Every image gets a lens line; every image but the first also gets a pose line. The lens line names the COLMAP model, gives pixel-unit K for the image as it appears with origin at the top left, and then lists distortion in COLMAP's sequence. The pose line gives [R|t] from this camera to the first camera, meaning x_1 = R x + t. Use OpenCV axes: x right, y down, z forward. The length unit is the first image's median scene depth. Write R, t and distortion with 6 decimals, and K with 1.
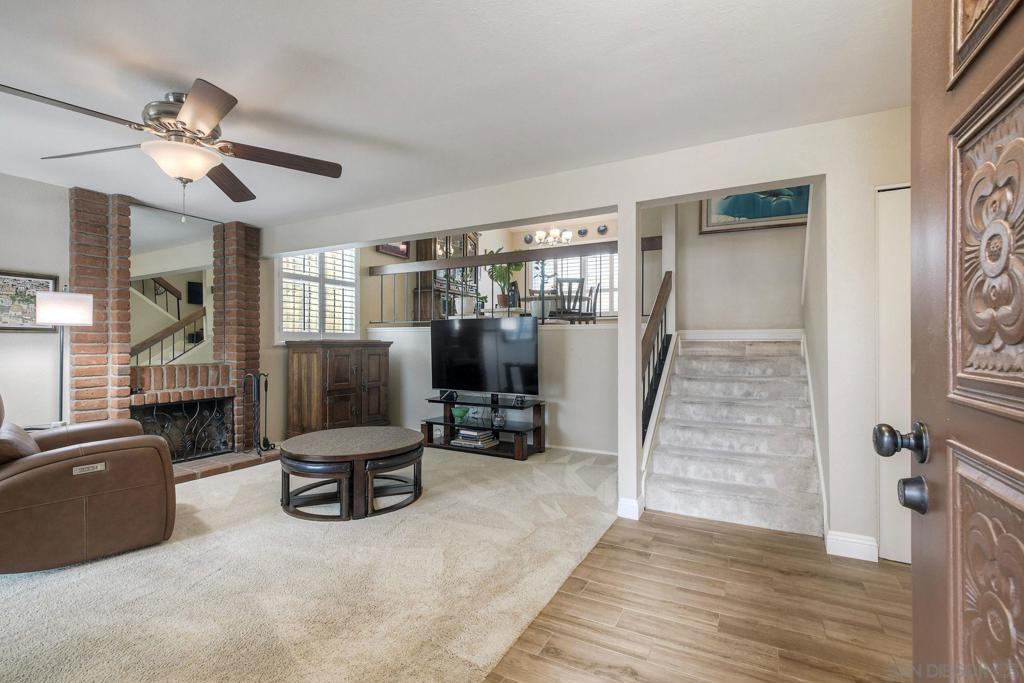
lens RADIAL K [[454.0, 0, 517.4], [0, 454.0, 337.5], [0, 0, 1]] dist [-0.006674, -0.002236]
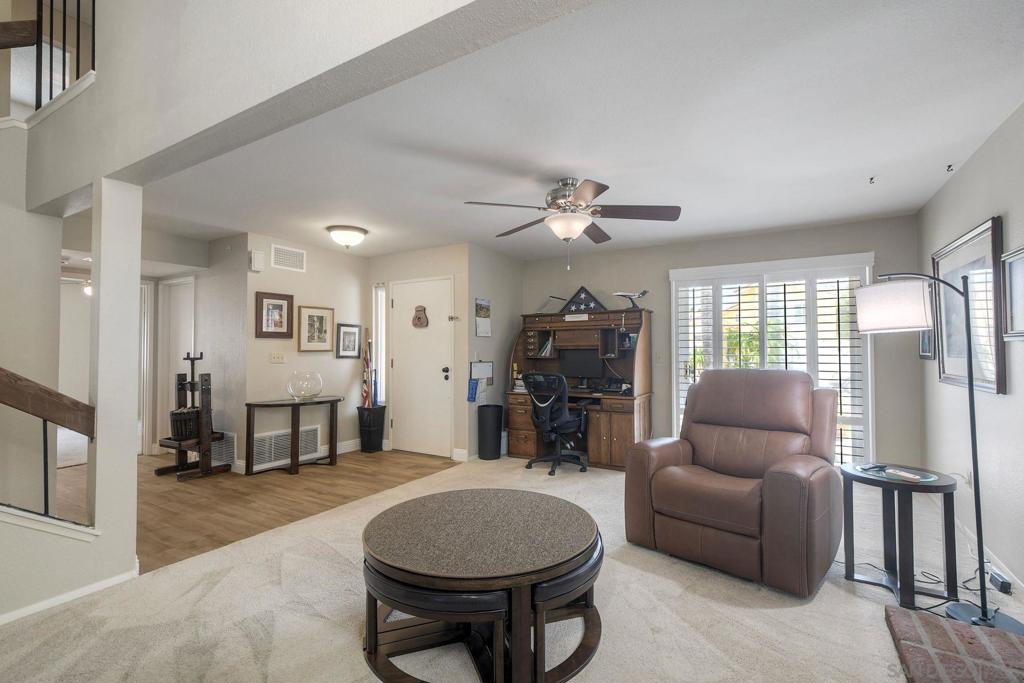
lens RADIAL K [[454.0, 0, 521.4], [0, 454.0, 339.6], [0, 0, 1]] dist [-0.006674, -0.002236]
pose [[-0.998477, 0.008692, 0.054481, -0.356648], [0.006968, 0.999471, -0.031757, 0.008664], [-0.054728, -0.031329, -0.998010, 1.283392]]
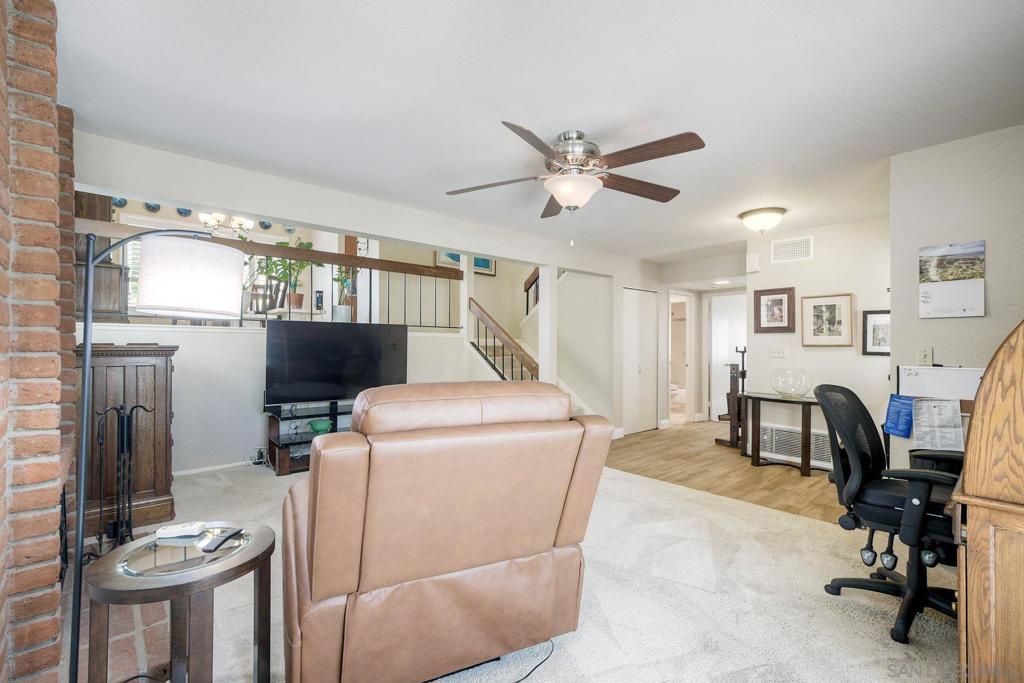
lens RADIAL K [[454.0, 0, 521.2], [0, 454.0, 344.9], [0, 0, 1]] dist [-0.006674, -0.002236]
pose [[0.348245, 0.007261, 0.937376, -0.991728], [-0.011279, 0.999930, -0.003555, 0.006613], [-0.937336, -0.009335, 0.348302, 0.378037]]
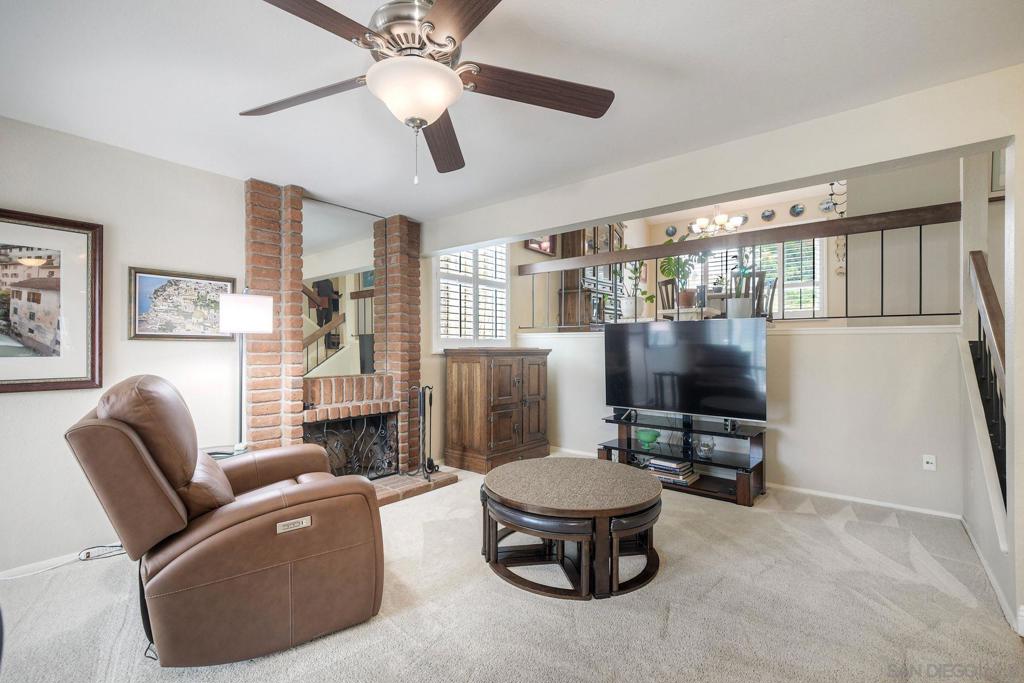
lens RADIAL K [[454.0, 0, 509.4], [0, 454.0, 344.4], [0, 0, 1]] dist [-0.006674, -0.002236]
pose [[0.978155, -0.000904, -0.207873, -0.236425], [0.001956, 0.999986, 0.004855, -0.006041], [0.207866, -0.005155, 0.978144, 0.180663]]
